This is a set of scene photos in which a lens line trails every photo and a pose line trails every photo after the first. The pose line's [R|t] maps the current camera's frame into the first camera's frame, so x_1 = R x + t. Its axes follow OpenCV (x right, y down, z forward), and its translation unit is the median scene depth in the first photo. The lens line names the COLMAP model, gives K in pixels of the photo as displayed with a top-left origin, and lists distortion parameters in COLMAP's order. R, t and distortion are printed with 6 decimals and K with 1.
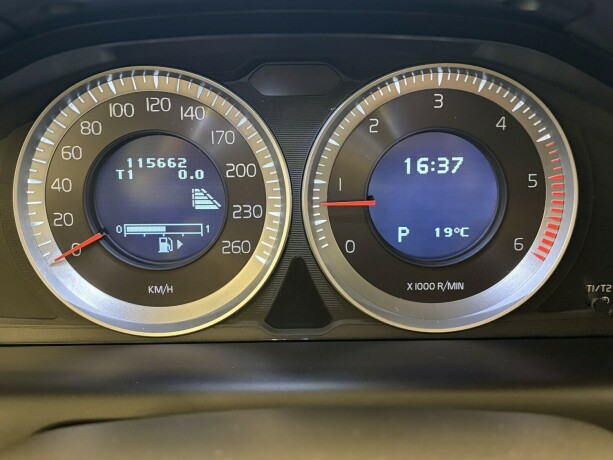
lens RADIAL K [[719.8, 0, 303.2], [0, 719.8, 232.7], [0, 0, 1]] dist [0.023347, 0.000000]
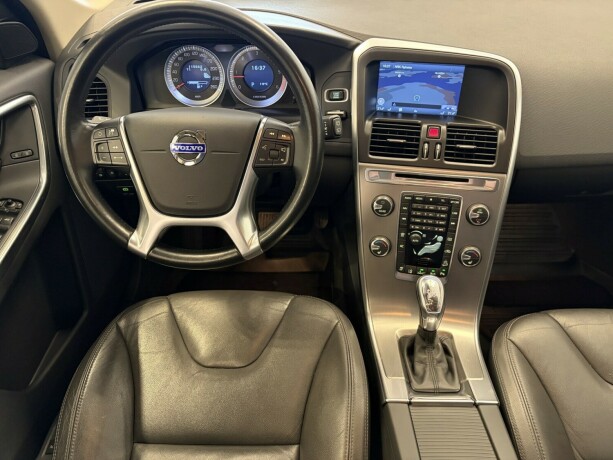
lens RADIAL K [[468.1, 0, 305.6], [0, 468.1, 228.4], [0, 0, 1]] dist [0.017630, -0.007452]
pose [[0.998981, 0.020990, -0.039947, 0.612216], [-0.010062, 0.966555, 0.256262, 0.118740], [0.043990, -0.255599, 0.965781, -2.020233]]
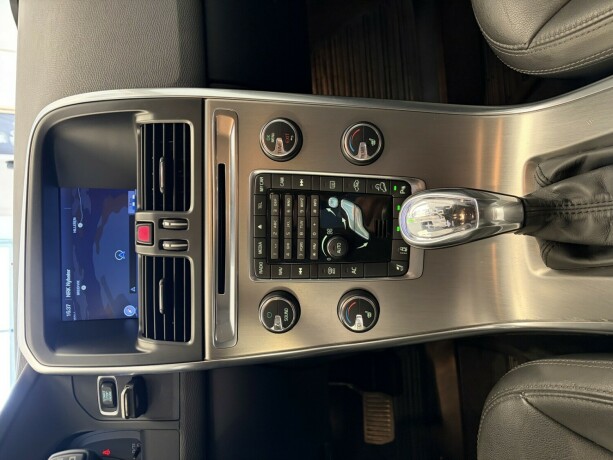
lens RADIAL K [[468.1, 0, 307.3], [0, 468.1, 232.9], [0, 0, 1]] dist [0.017630, -0.007452]
pose [[-0.033376, -0.997446, 0.063149, 1.092845], [0.999360, -0.034120, -0.010754, 0.783770], [0.012881, 0.062750, 0.997946, -0.818947]]
